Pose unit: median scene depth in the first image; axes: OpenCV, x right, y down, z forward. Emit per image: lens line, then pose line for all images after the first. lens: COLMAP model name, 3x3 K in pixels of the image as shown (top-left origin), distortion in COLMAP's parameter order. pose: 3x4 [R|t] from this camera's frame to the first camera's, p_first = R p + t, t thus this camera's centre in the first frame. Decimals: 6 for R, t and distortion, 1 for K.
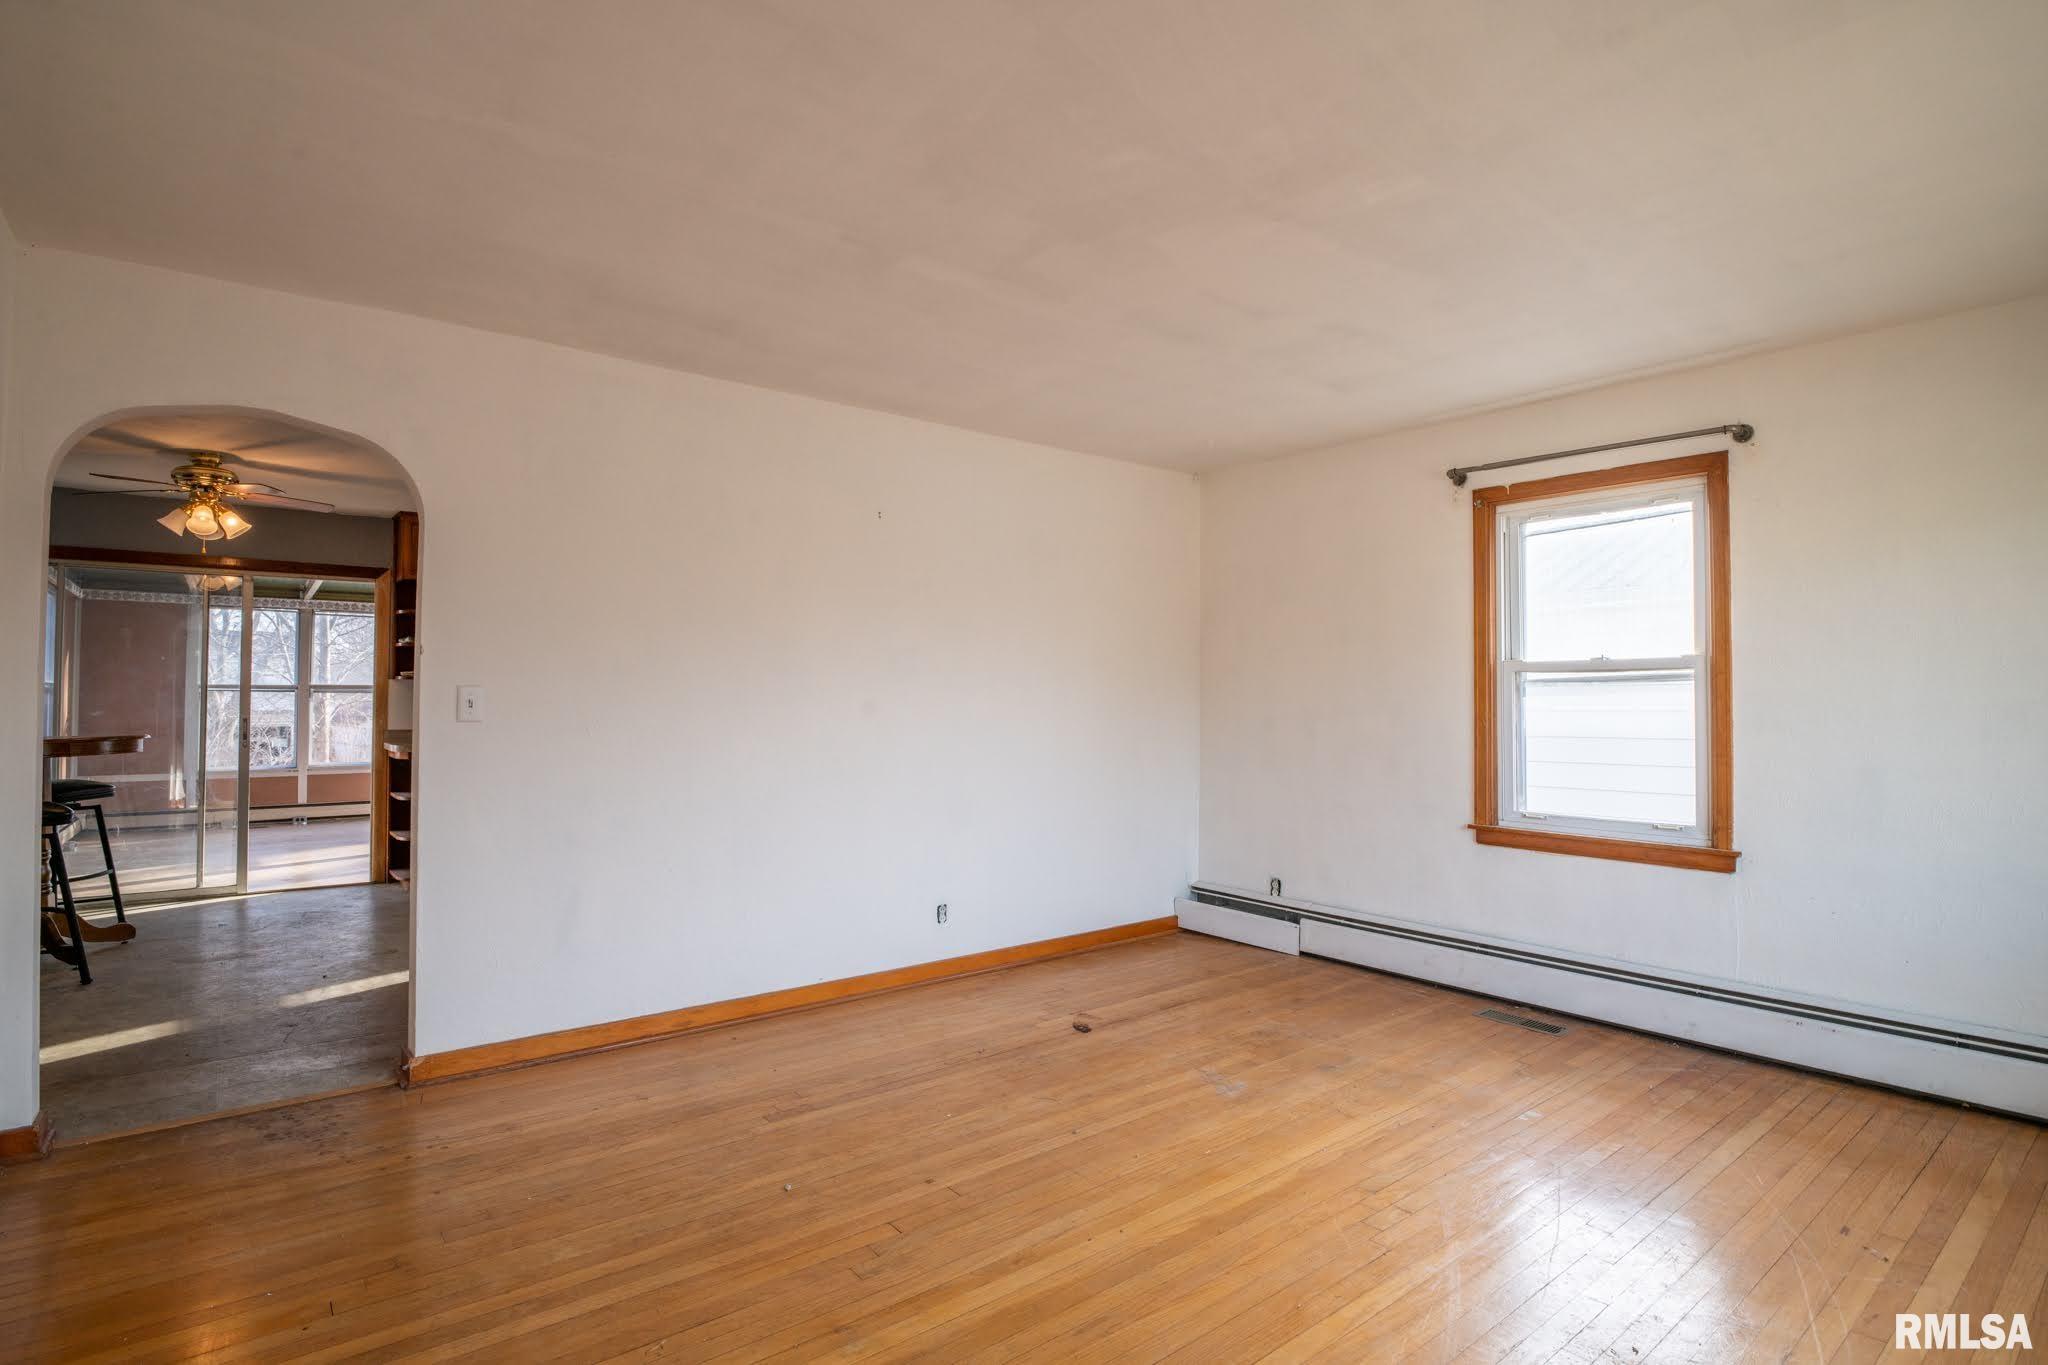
lens RADIAL K [[1032.3, 0, 1037.1], [0, 1032.3, 673.5], [0, 0, 1]] dist [-0.002823, -0.007866]
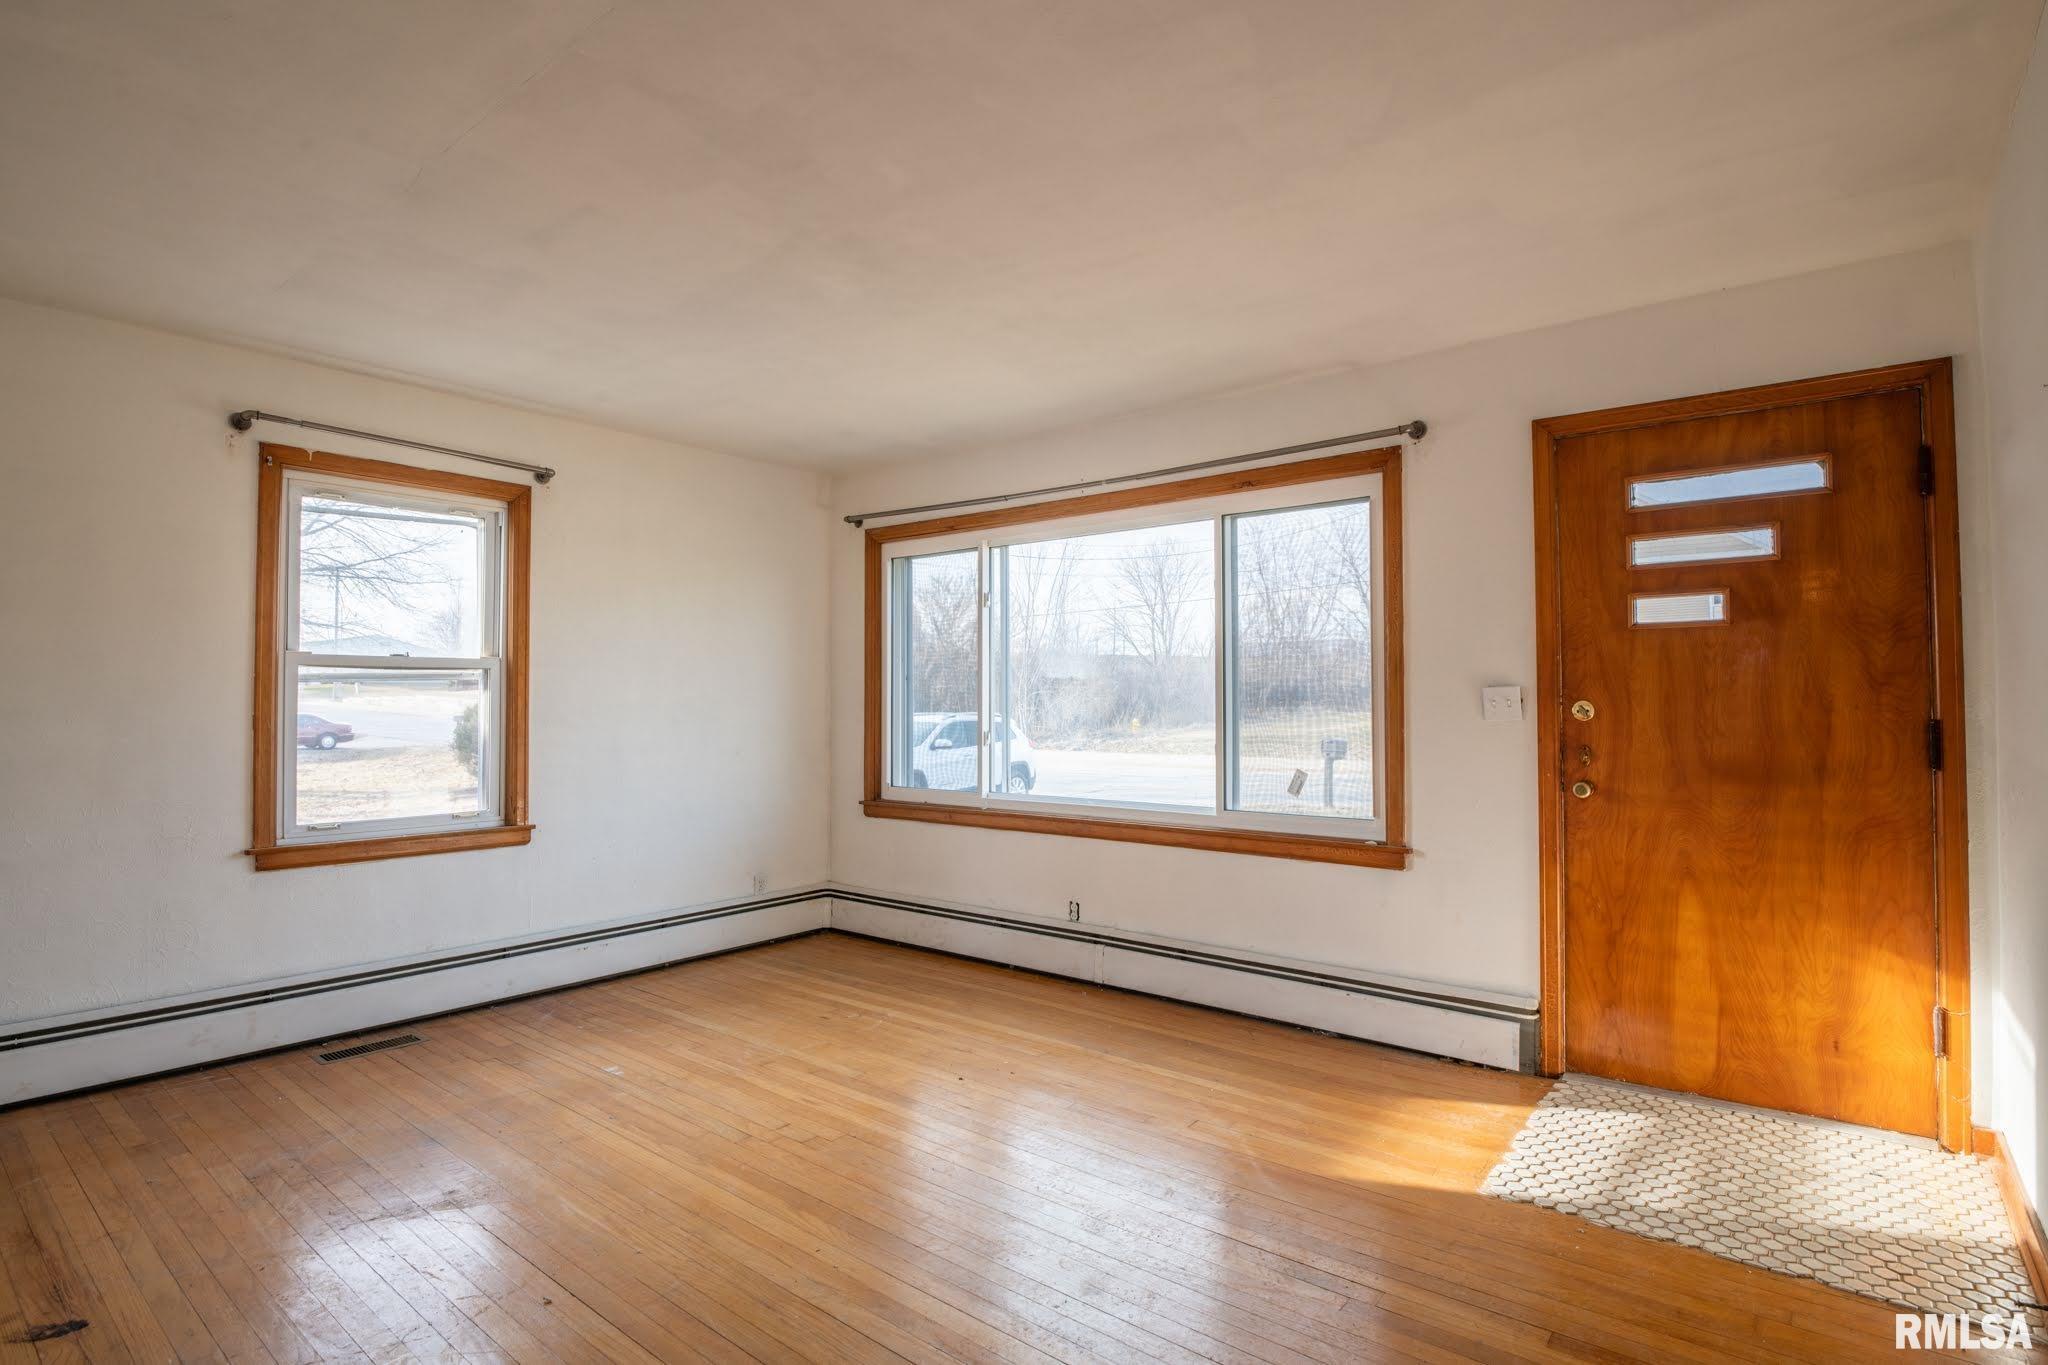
lens RADIAL K [[1032.3, 0, 1037.1], [0, 1032.3, 673.5], [0, 0, 1]] dist [-0.002823, -0.007866]
pose [[-0.217162, 0.025088, 0.975813, -0.568288], [-0.023123, 0.999257, -0.030837, 0.019871], [-0.975862, -0.029260, -0.216420, 0.641358]]
